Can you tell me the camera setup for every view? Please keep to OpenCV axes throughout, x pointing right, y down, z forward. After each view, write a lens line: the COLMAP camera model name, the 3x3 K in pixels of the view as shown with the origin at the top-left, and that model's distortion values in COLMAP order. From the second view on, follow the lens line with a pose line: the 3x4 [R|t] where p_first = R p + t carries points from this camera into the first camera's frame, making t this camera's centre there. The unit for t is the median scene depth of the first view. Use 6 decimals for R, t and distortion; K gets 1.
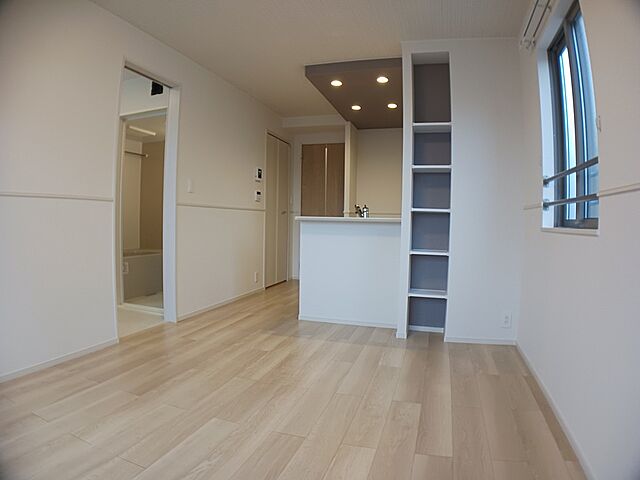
lens RADIAL K [[423.0, 0, 320.0], [0, 423.0, 240.0], [0, 0, 1]] dist [-0.000689, -0.000327]
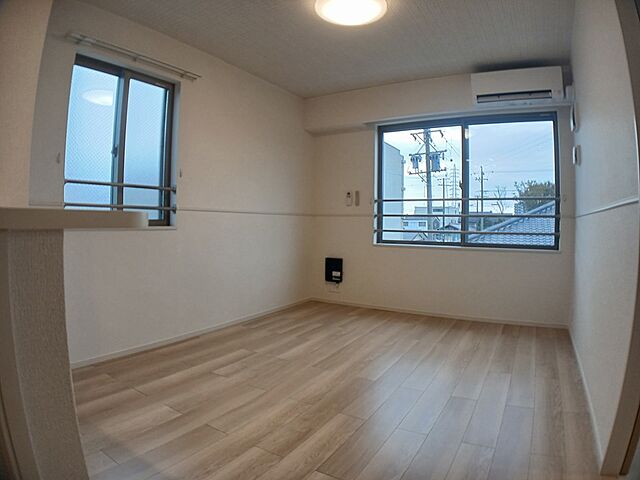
lens RADIAL K [[423.0, 0, 320.0], [0, 423.0, 240.0], [0, 0, 1]] dist [-0.000689, -0.000327]
pose [[-0.976102, -0.029654, 0.215280, -0.303772], [-0.014807, 0.997419, 0.070257, -0.085849], [-0.216808, 0.065390, -0.974022, 1.954267]]
